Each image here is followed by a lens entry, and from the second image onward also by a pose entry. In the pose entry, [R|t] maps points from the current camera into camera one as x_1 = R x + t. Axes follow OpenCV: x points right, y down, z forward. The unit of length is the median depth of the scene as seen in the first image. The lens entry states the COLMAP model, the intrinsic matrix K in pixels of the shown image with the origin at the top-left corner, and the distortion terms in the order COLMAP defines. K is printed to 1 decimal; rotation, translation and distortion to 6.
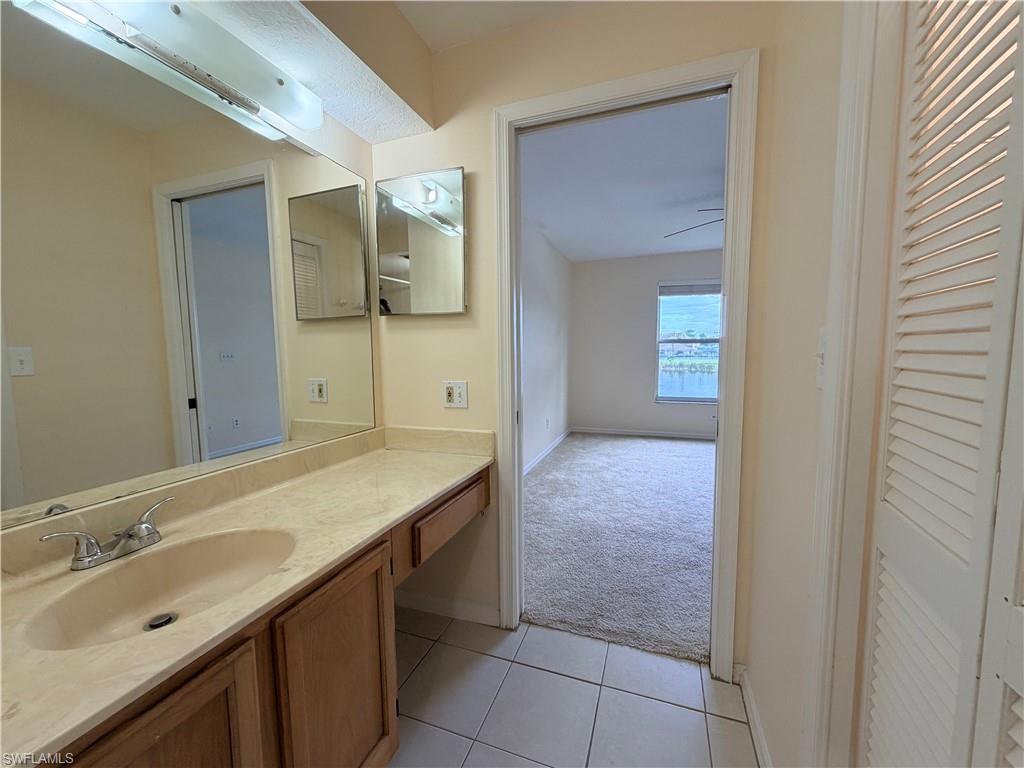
lens RADIAL K [[408.5, 0, 509.1], [0, 408.5, 386.3], [0, 0, 1]] dist [-0.002095, -0.000028]
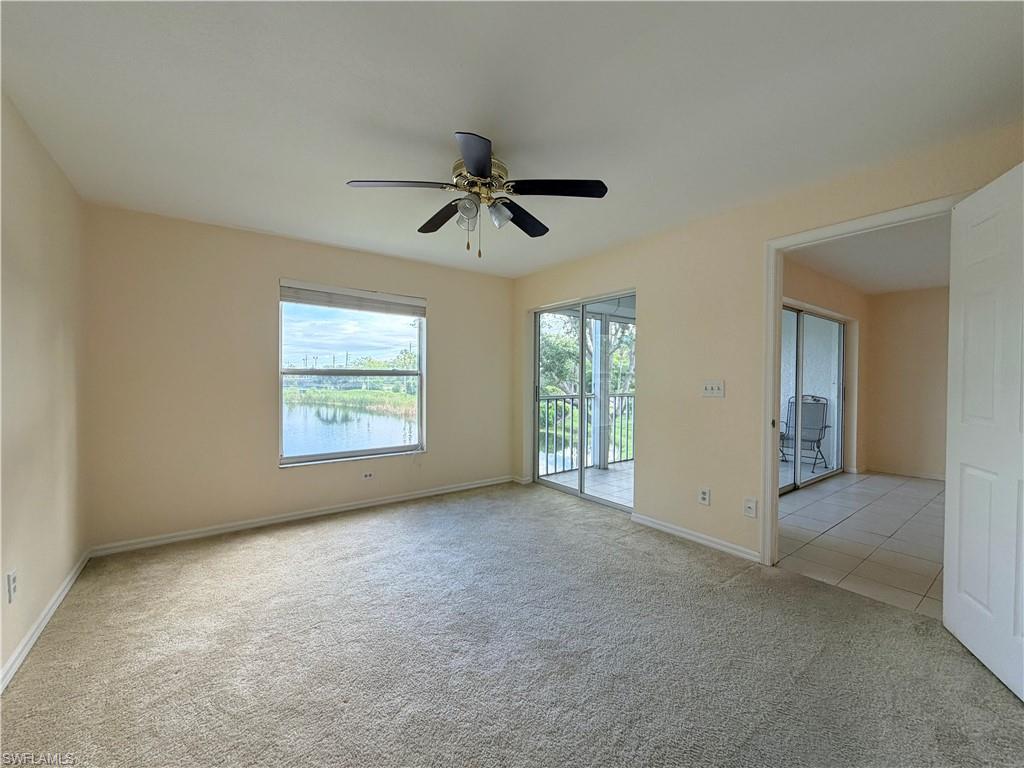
lens RADIAL K [[408.5, 0, 509.1], [0, 408.5, 386.3], [0, 0, 1]] dist [-0.002095, -0.000028]
pose [[0.547950, 0.002505, 0.836508, 0.029560], [0.056499, 0.997601, -0.039996, -0.043906], [-0.834601, 0.069178, 0.546494, 0.385185]]
